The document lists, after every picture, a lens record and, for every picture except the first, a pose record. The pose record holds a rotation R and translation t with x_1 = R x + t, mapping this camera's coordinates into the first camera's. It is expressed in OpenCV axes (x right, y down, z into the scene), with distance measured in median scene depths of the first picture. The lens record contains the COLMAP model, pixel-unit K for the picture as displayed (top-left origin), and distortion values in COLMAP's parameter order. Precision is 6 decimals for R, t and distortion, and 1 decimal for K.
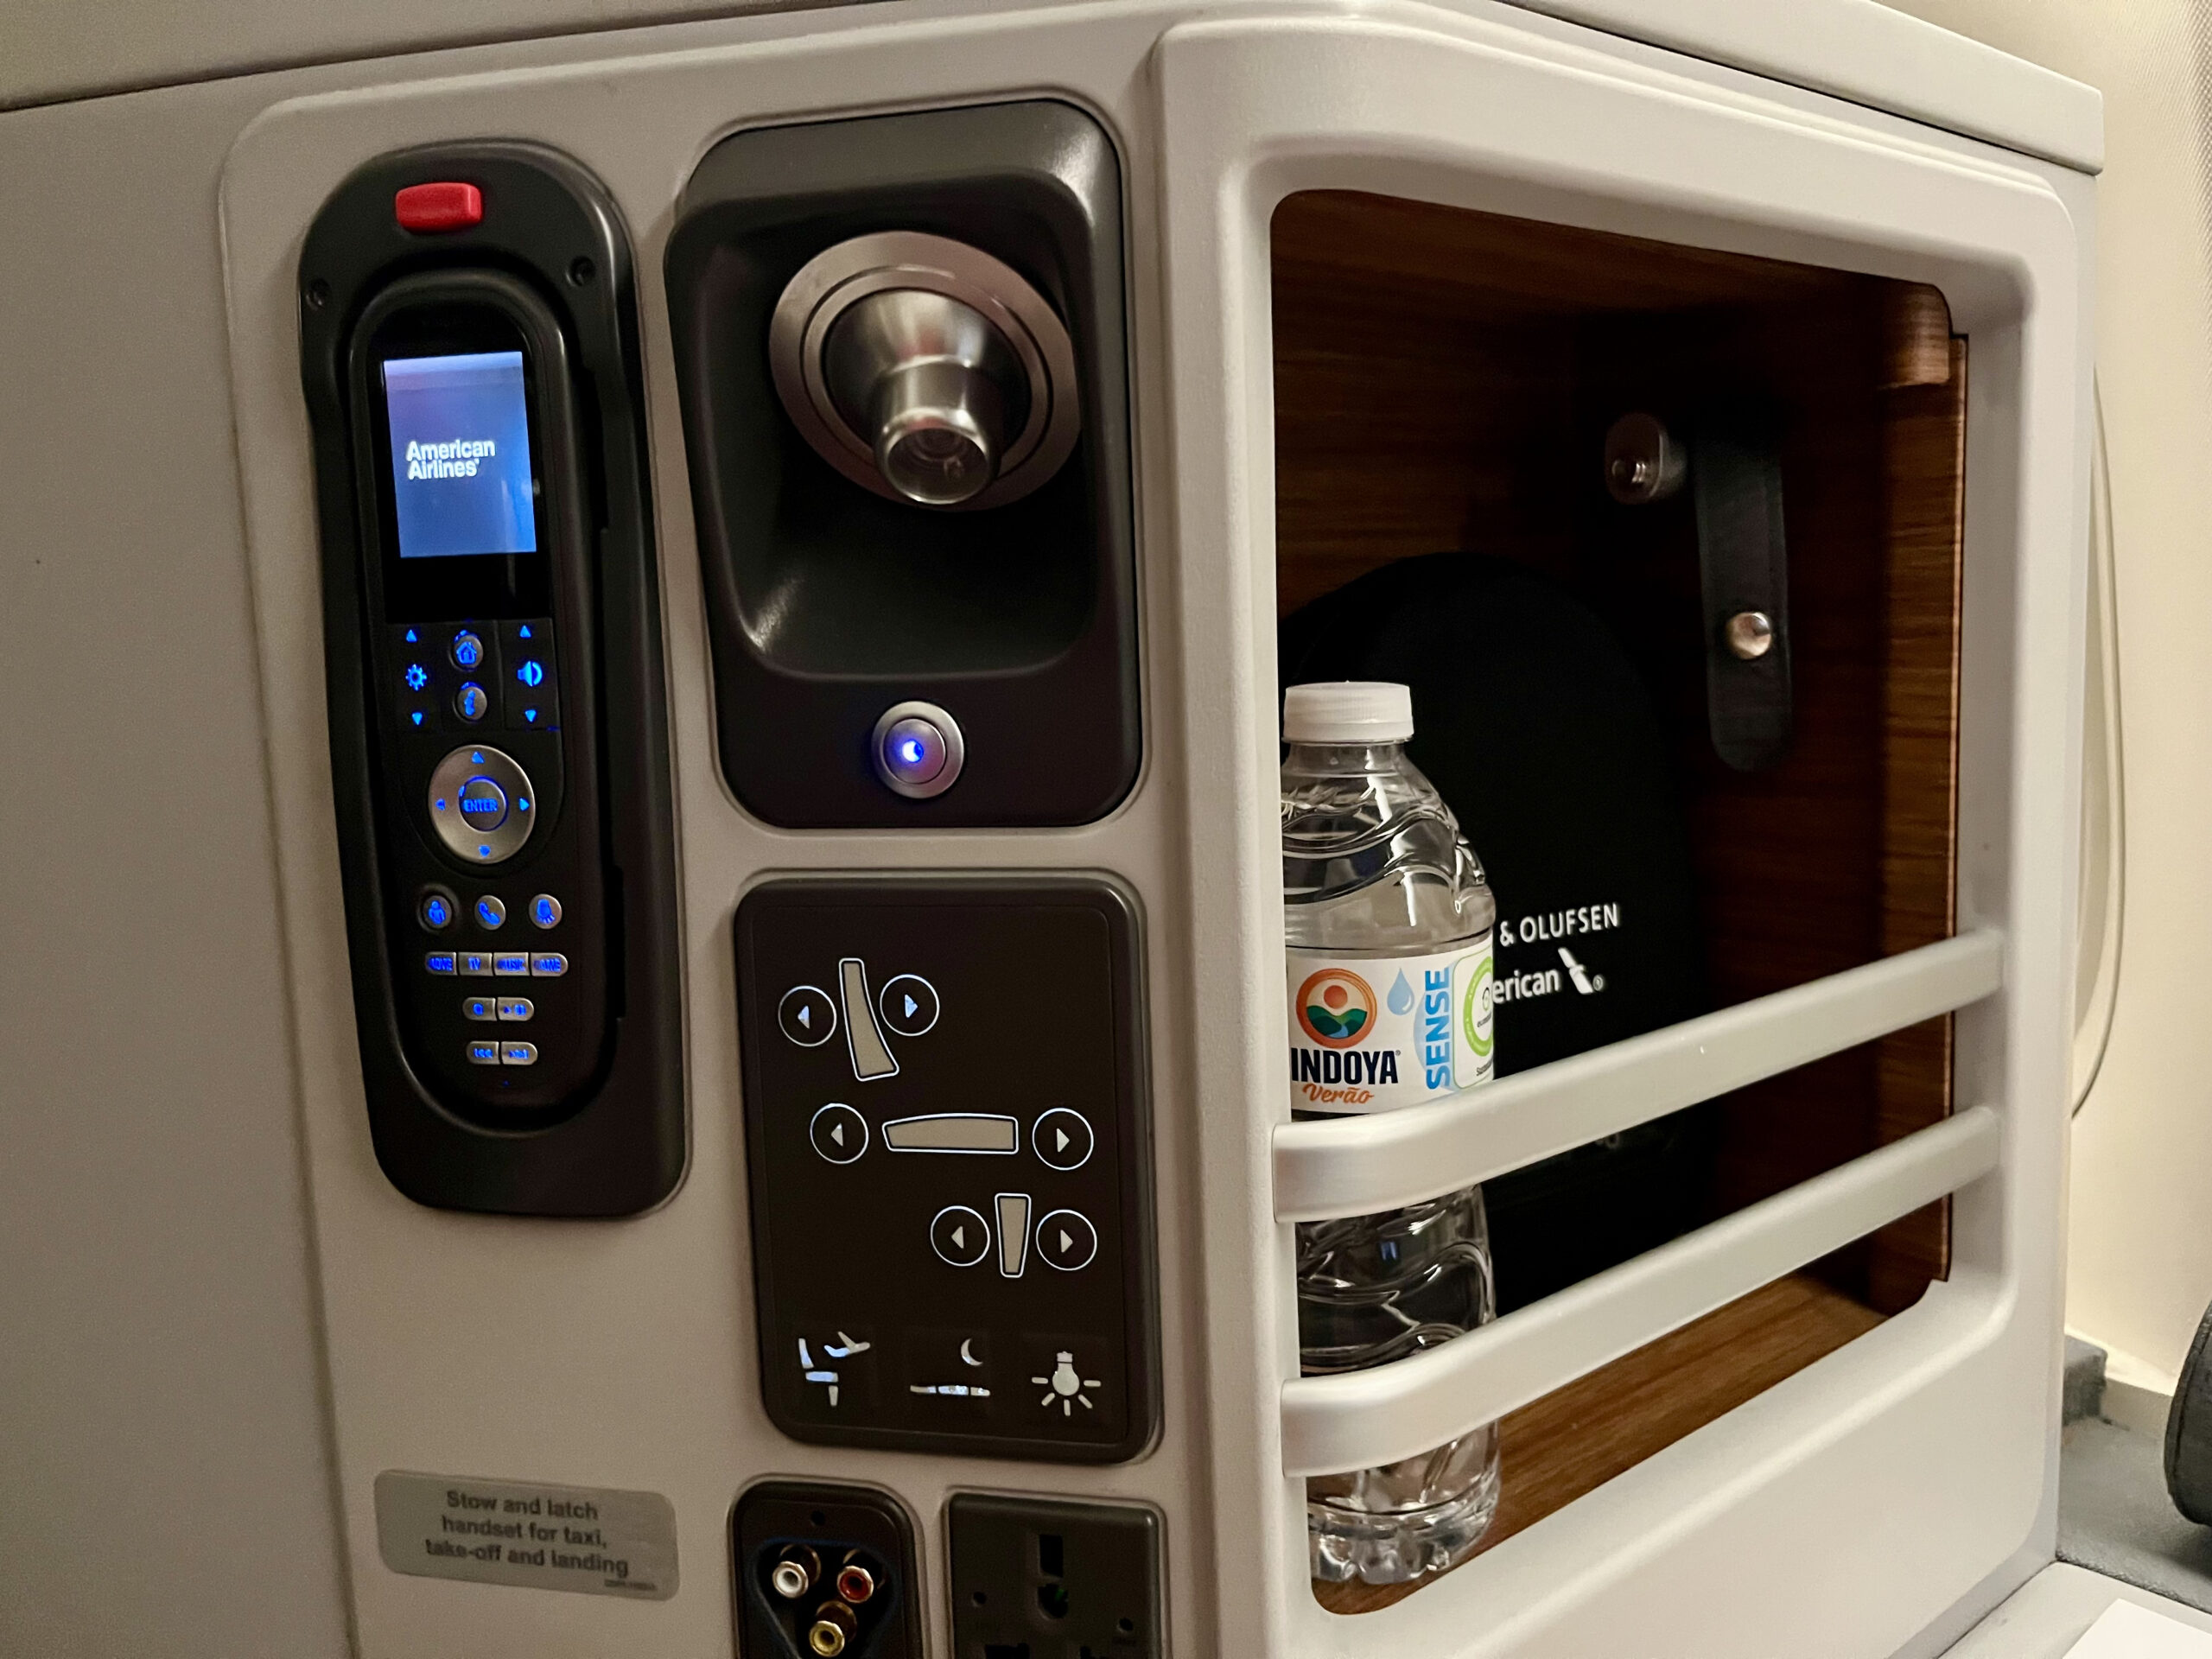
lens RADIAL K [[1697.0, 0, 1144.6], [0, 1697.0, 830.8], [0, 0, 1]] dist [0.044887, -0.089682]
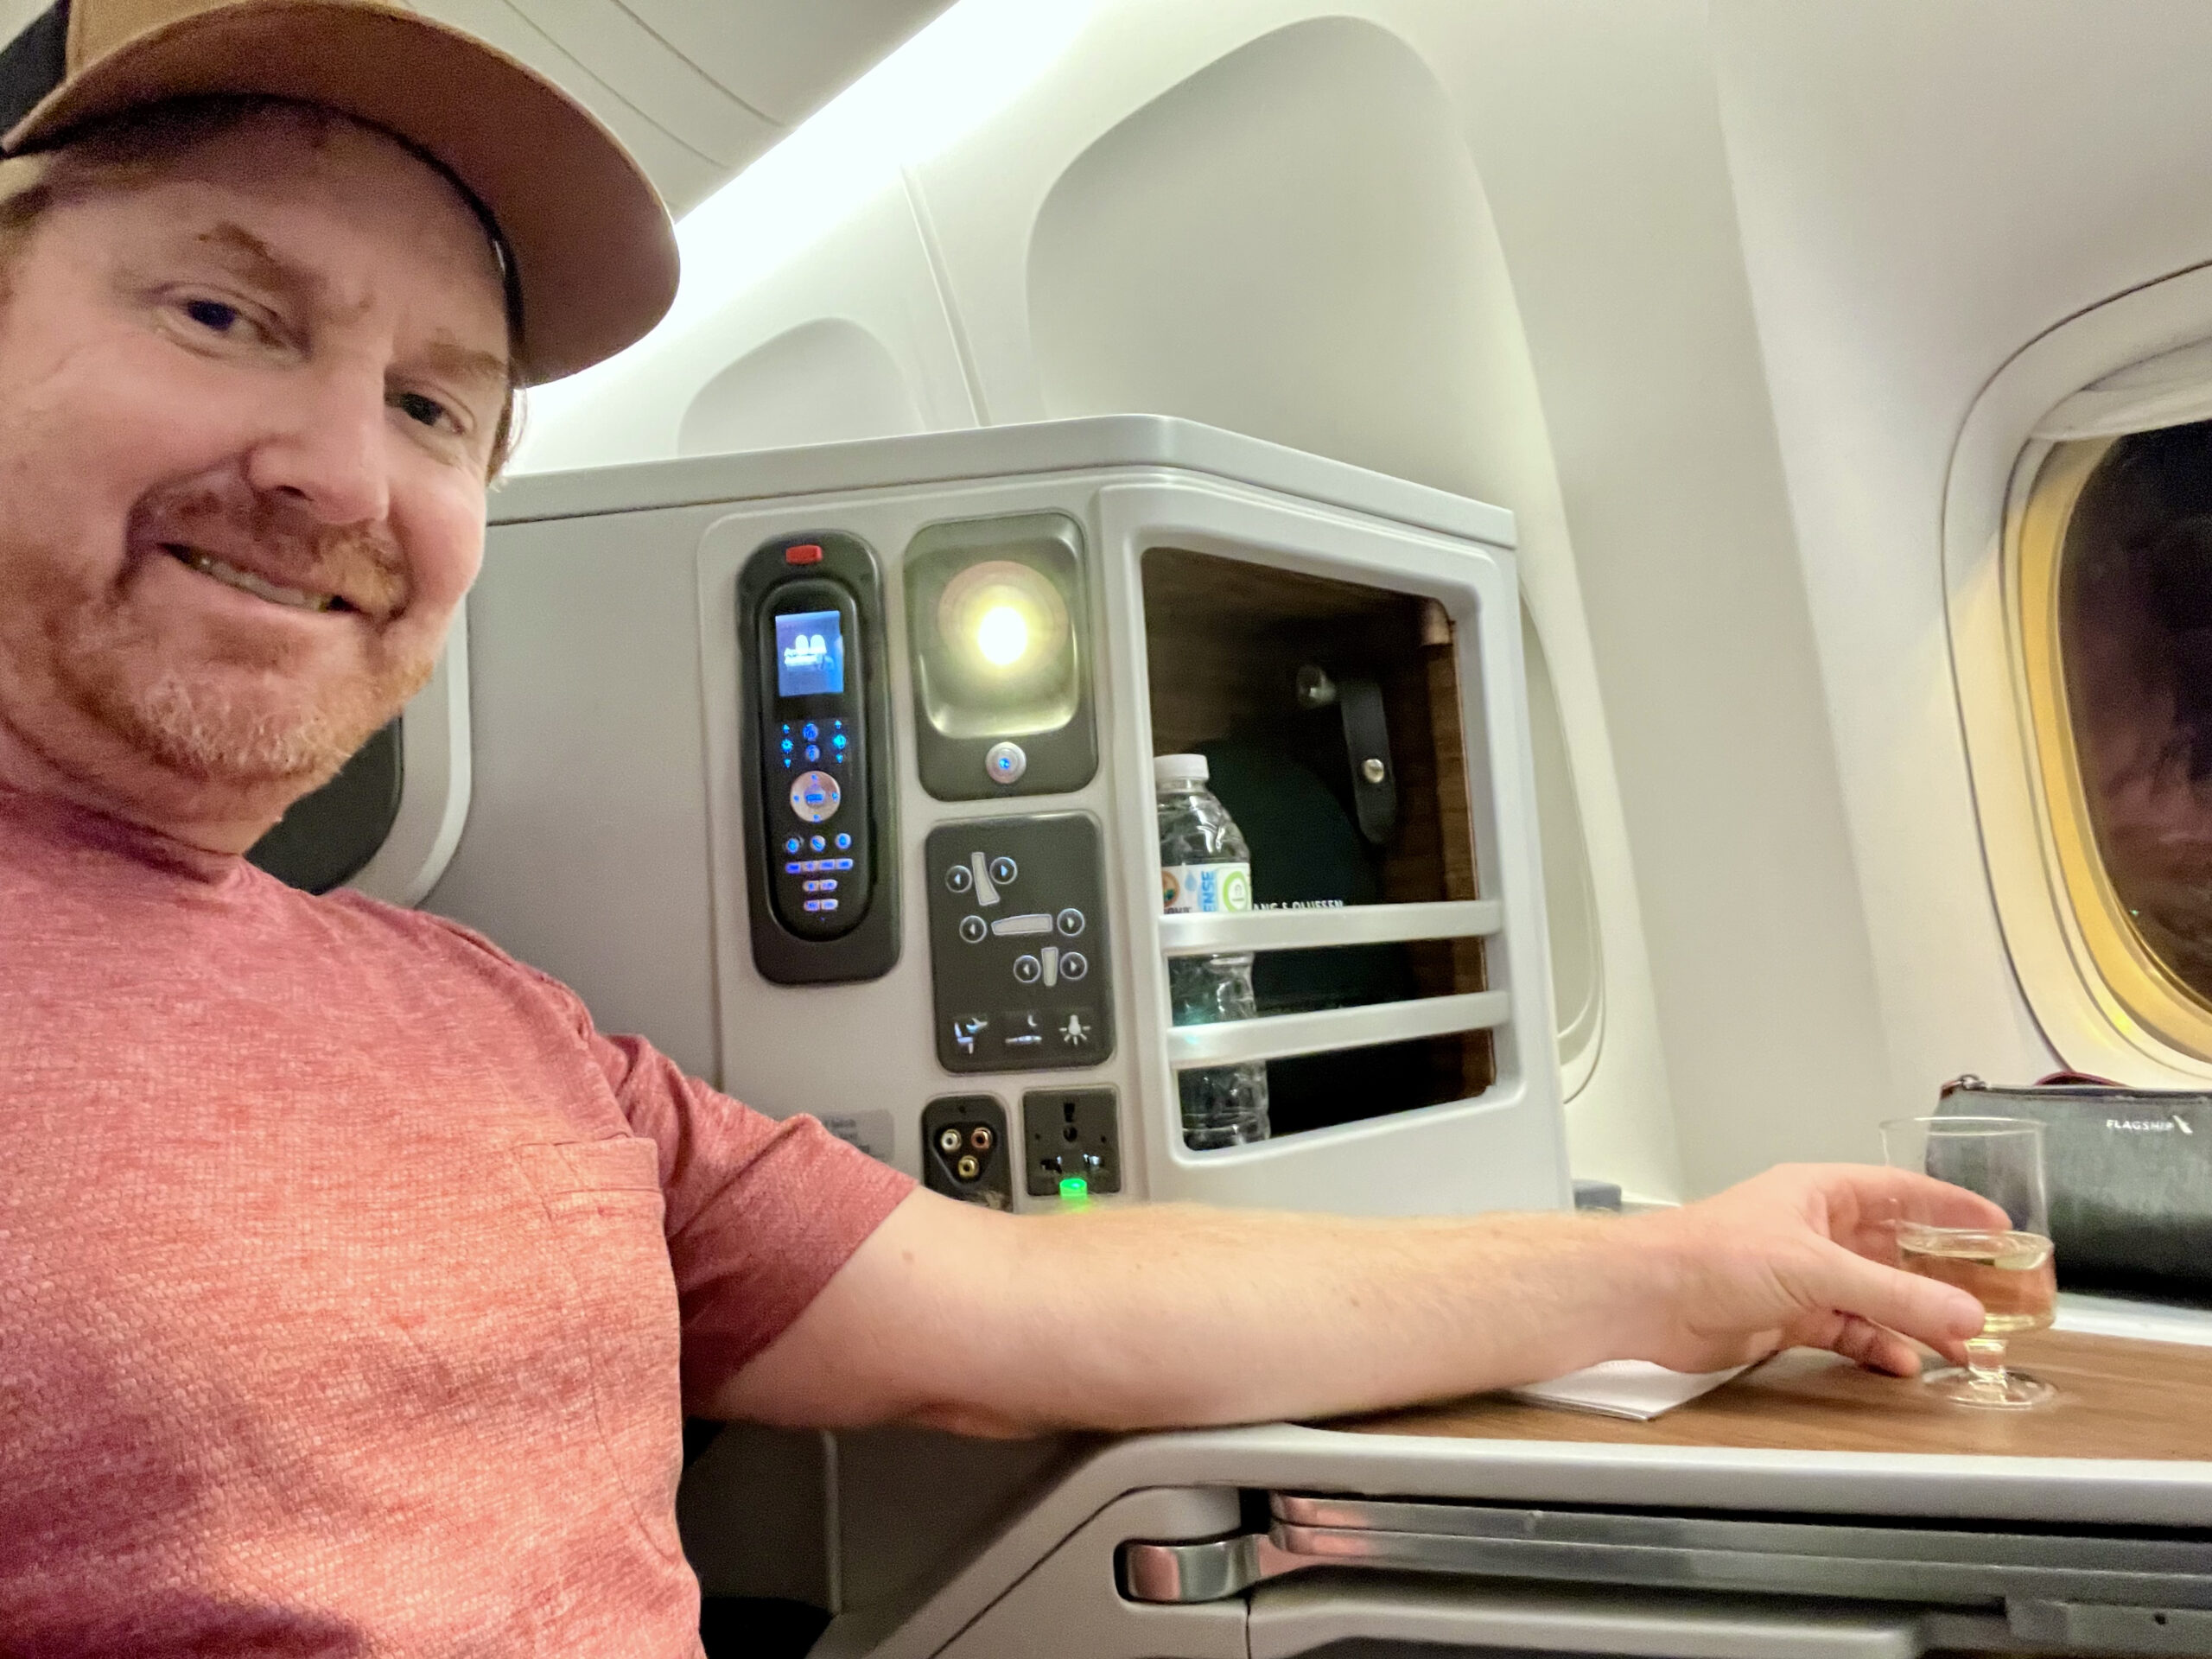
lens RADIAL K [[1508.8, 0, 1100.0], [0, 1508.8, 872.8], [0, 0, 1]] dist [0.021124, -0.001032]
pose [[0.996124, -0.023834, 0.084672, -0.176612], [0.039724, 0.980734, -0.191268, 0.496065], [-0.078482, 0.193891, 0.977879, -1.033106]]
